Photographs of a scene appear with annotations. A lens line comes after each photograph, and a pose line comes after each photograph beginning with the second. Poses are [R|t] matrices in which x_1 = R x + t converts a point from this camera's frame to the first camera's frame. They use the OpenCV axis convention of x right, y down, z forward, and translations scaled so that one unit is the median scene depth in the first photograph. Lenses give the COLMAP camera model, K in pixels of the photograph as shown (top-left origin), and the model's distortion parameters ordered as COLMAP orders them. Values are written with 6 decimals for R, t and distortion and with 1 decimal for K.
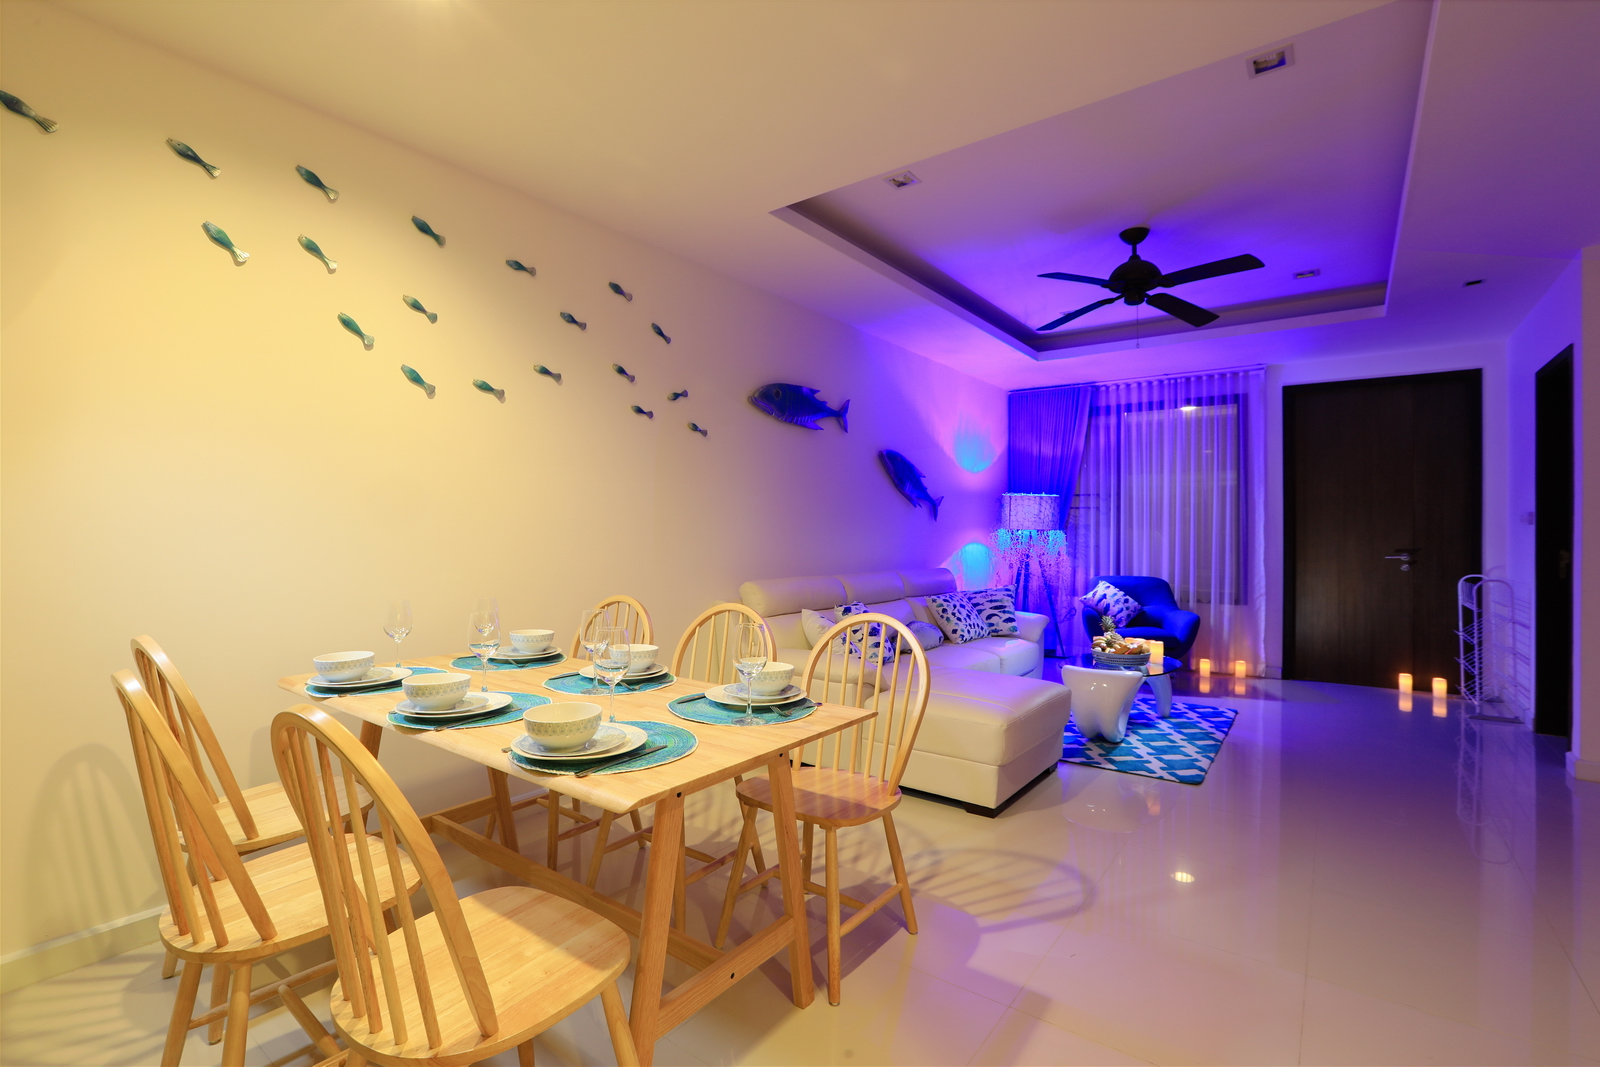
lens RADIAL K [[738.2, 0, 800.0], [0, 738.2, 533.5], [0, 0, 1]] dist [-0.051689, 0.022919]
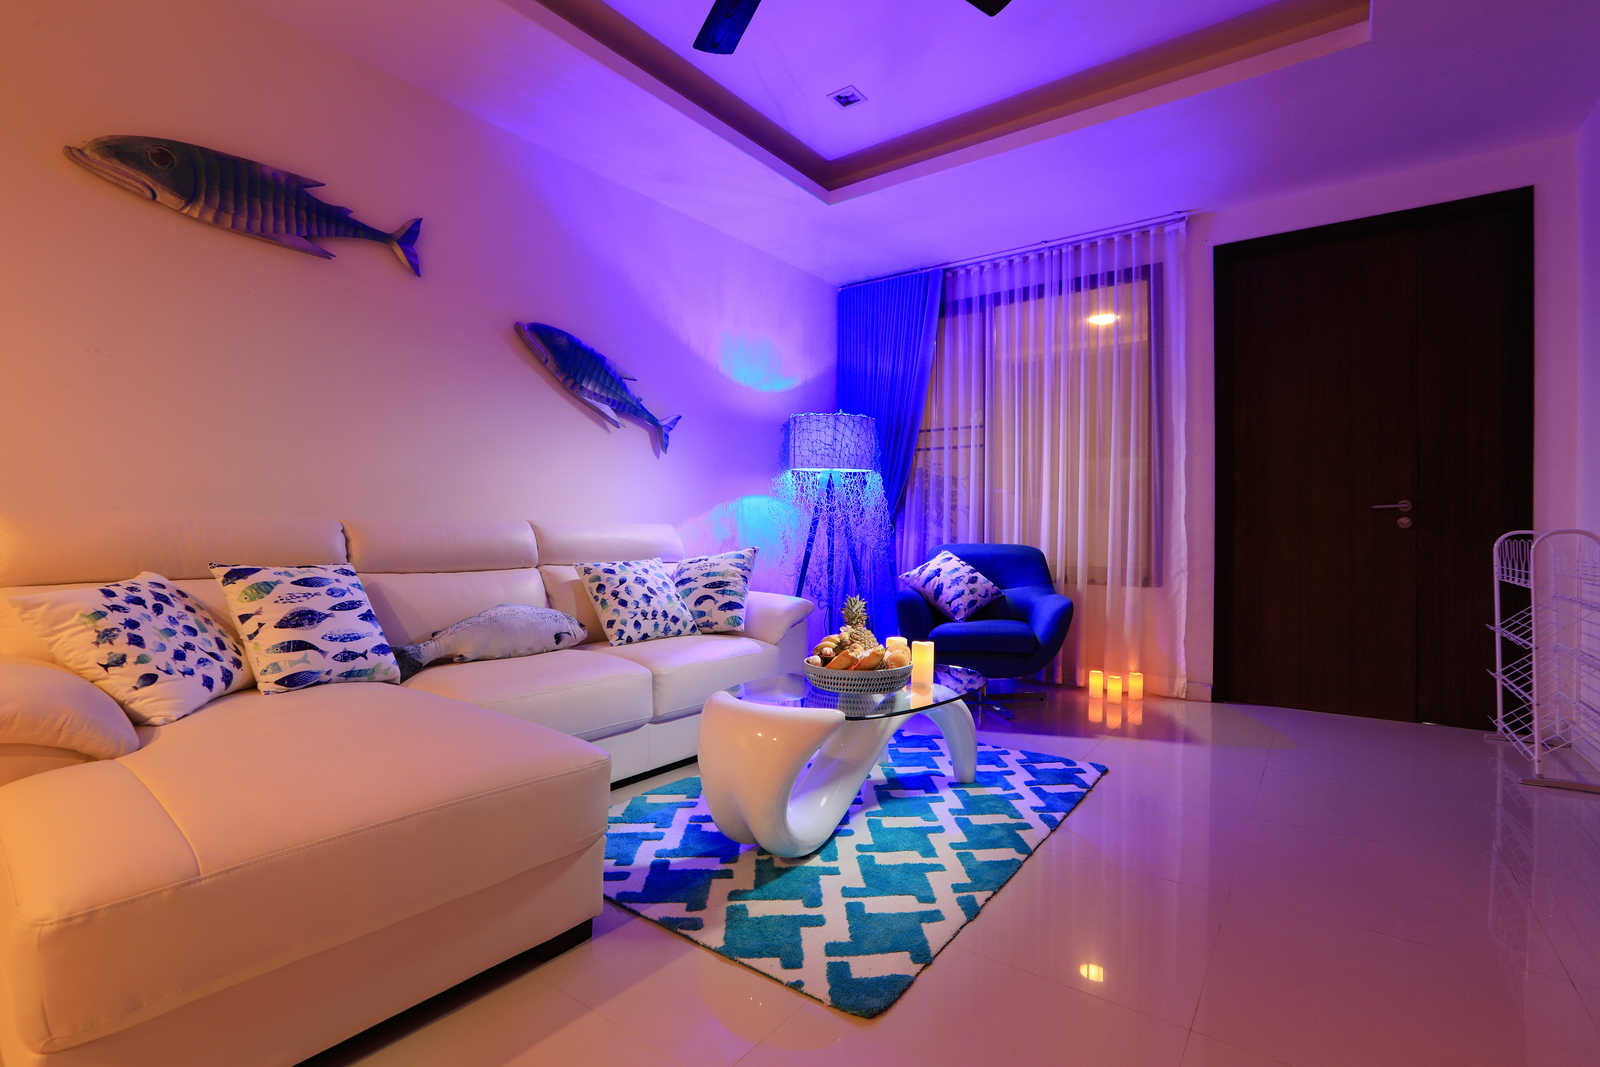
lens RADIAL K [[737.6, 0, 800.0], [0, 737.6, 533.5], [0, 0, 1]] dist [-0.043189, 0.015351]
pose [[0.999962, 0.001599, 0.008552, 0.326839], [-0.001604, 0.999999, 0.000590, 0.057848], [-0.008551, -0.000603, 0.999963, 0.398205]]
